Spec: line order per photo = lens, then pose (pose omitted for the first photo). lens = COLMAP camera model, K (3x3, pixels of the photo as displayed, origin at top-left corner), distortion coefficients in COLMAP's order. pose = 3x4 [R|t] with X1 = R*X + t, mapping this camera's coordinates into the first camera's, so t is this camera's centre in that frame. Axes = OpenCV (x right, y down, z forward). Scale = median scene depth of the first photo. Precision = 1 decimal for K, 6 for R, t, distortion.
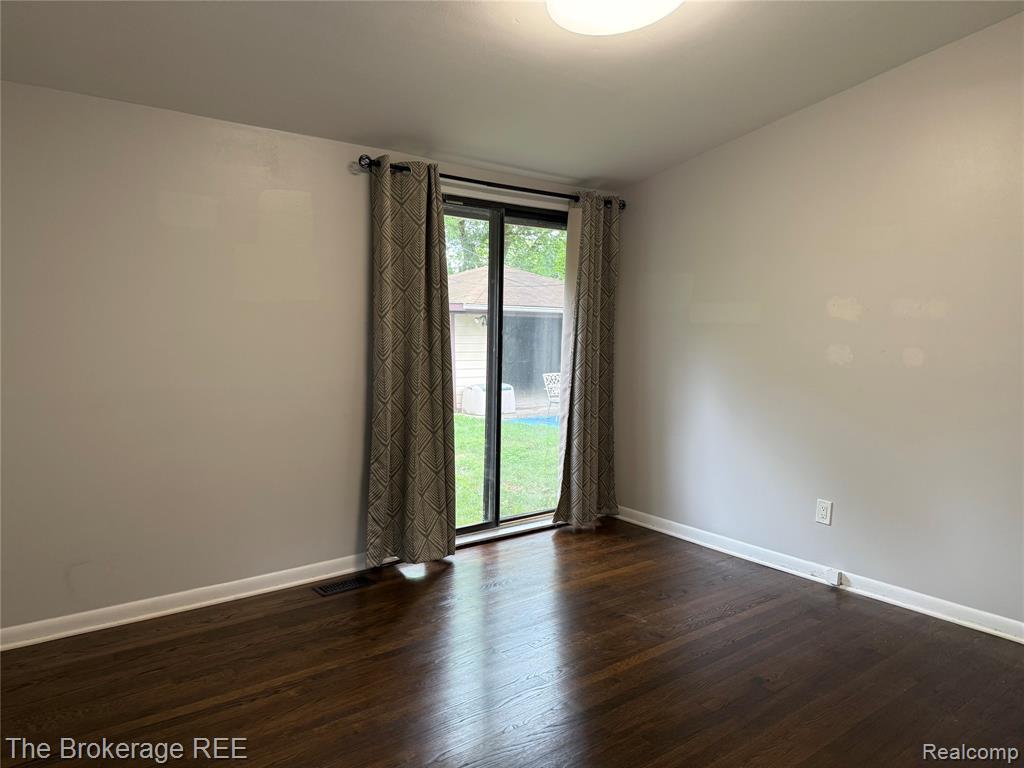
lens RADIAL K [[717.7, 0, 512.0], [0, 717.7, 384.0], [0, 0, 1]] dist [-0.001714, -0.002317]
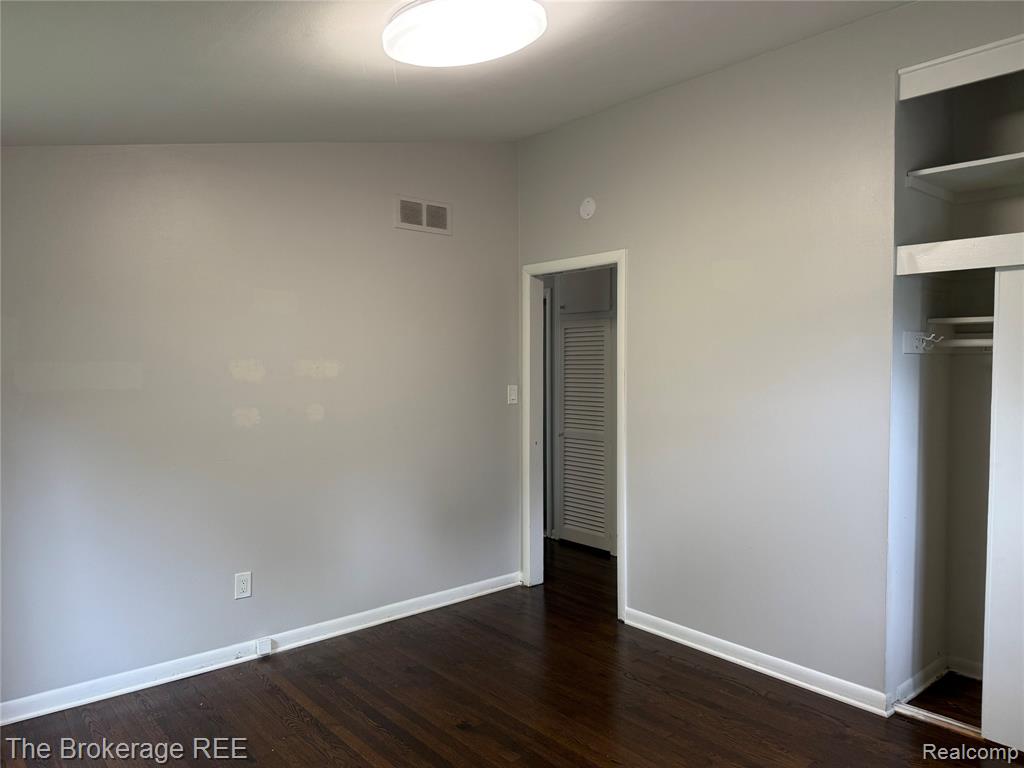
lens RADIAL K [[717.7, 0, 512.0], [0, 717.7, 384.0], [0, 0, 1]] dist [-0.001714, -0.002317]
pose [[-0.026943, -0.050841, 0.998343, -0.523855], [0.089059, 0.994612, 0.053054, -0.107104], [-0.995662, 0.090341, -0.022270, 0.681712]]
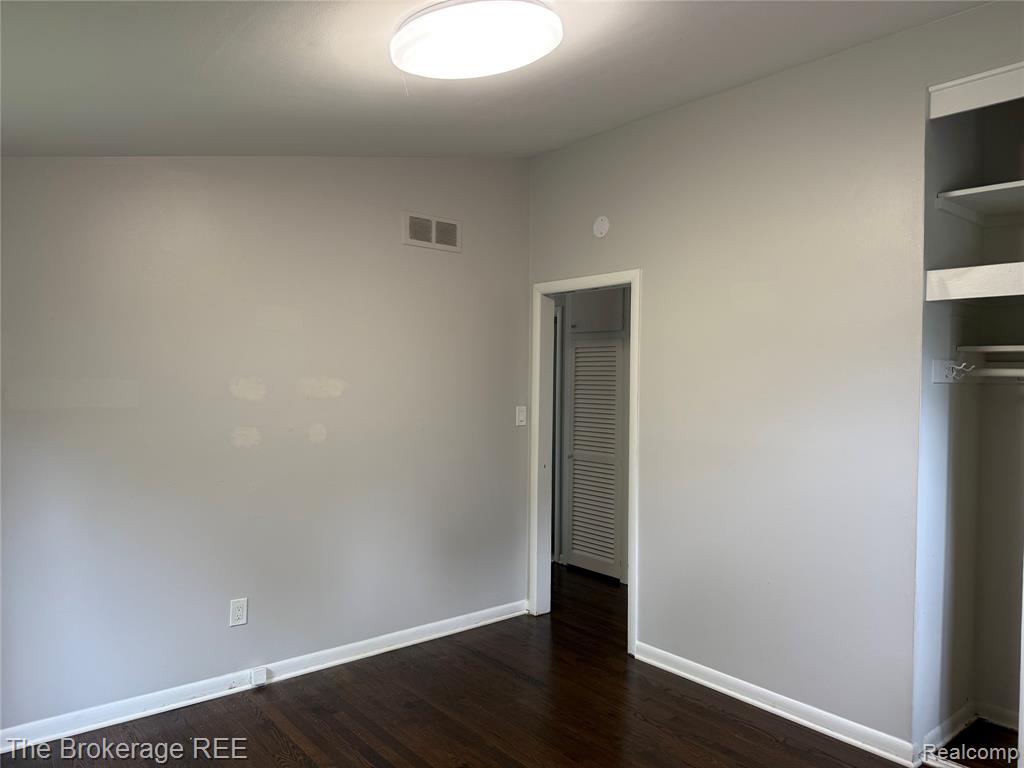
lens RADIAL K [[717.7, 0, 512.0], [0, 717.7, 384.0], [0, 0, 1]] dist [-0.001714, -0.002317]
pose [[-0.013486, -0.029180, 0.999483, -0.489122], [0.074811, 0.996743, 0.030110, -0.114981], [-0.997107, 0.075178, -0.011259, 0.679774]]
